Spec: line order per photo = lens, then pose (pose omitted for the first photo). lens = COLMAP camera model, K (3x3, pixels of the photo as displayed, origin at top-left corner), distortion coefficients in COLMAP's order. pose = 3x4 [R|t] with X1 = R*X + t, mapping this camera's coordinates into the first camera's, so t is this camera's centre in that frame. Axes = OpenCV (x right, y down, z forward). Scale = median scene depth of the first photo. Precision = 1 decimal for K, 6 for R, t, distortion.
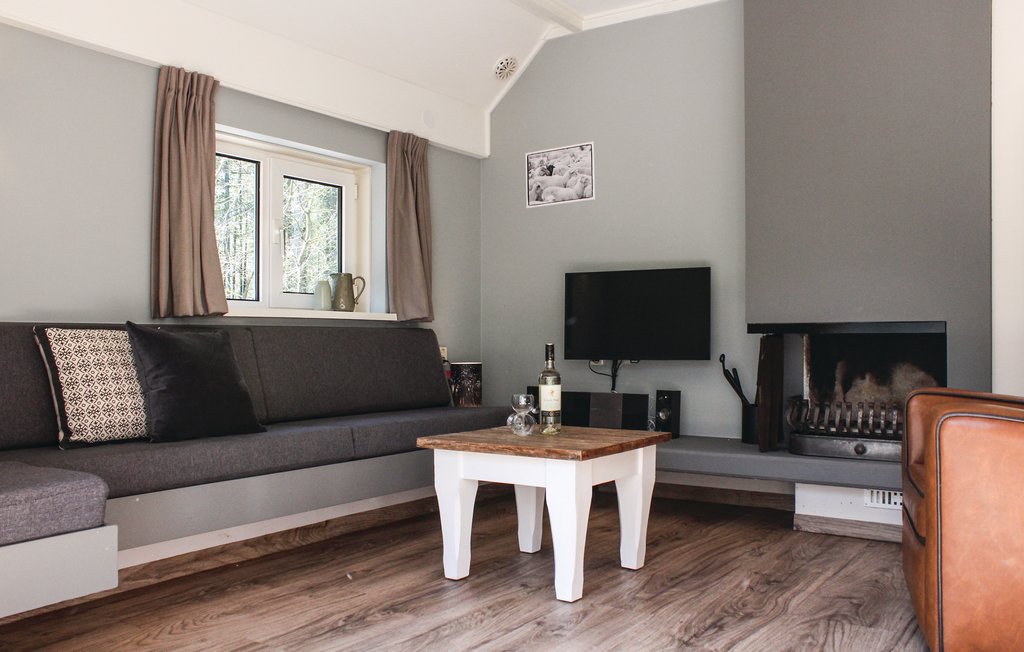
lens RADIAL K [[821.8, 0, 512.0], [0, 821.8, 326.0], [0, 0, 1]] dist [-0.067841, 0.161324]
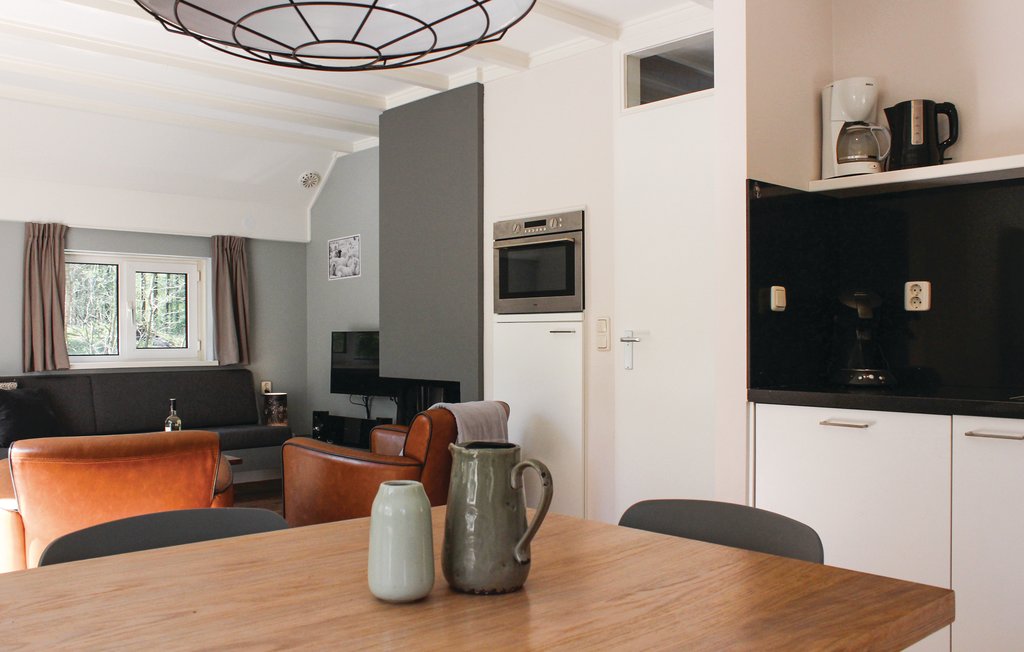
lens RADIAL K [[858.8, 0, 512.0], [0, 858.8, 326.0], [0, 0, 1]] dist [-0.007283, 0.000526]
pose [[0.960352, 0.003143, -0.278774, 0.755993], [0.002241, 0.999817, 0.018993, -0.100153], [0.278783, -0.018865, 0.960169, -0.311942]]
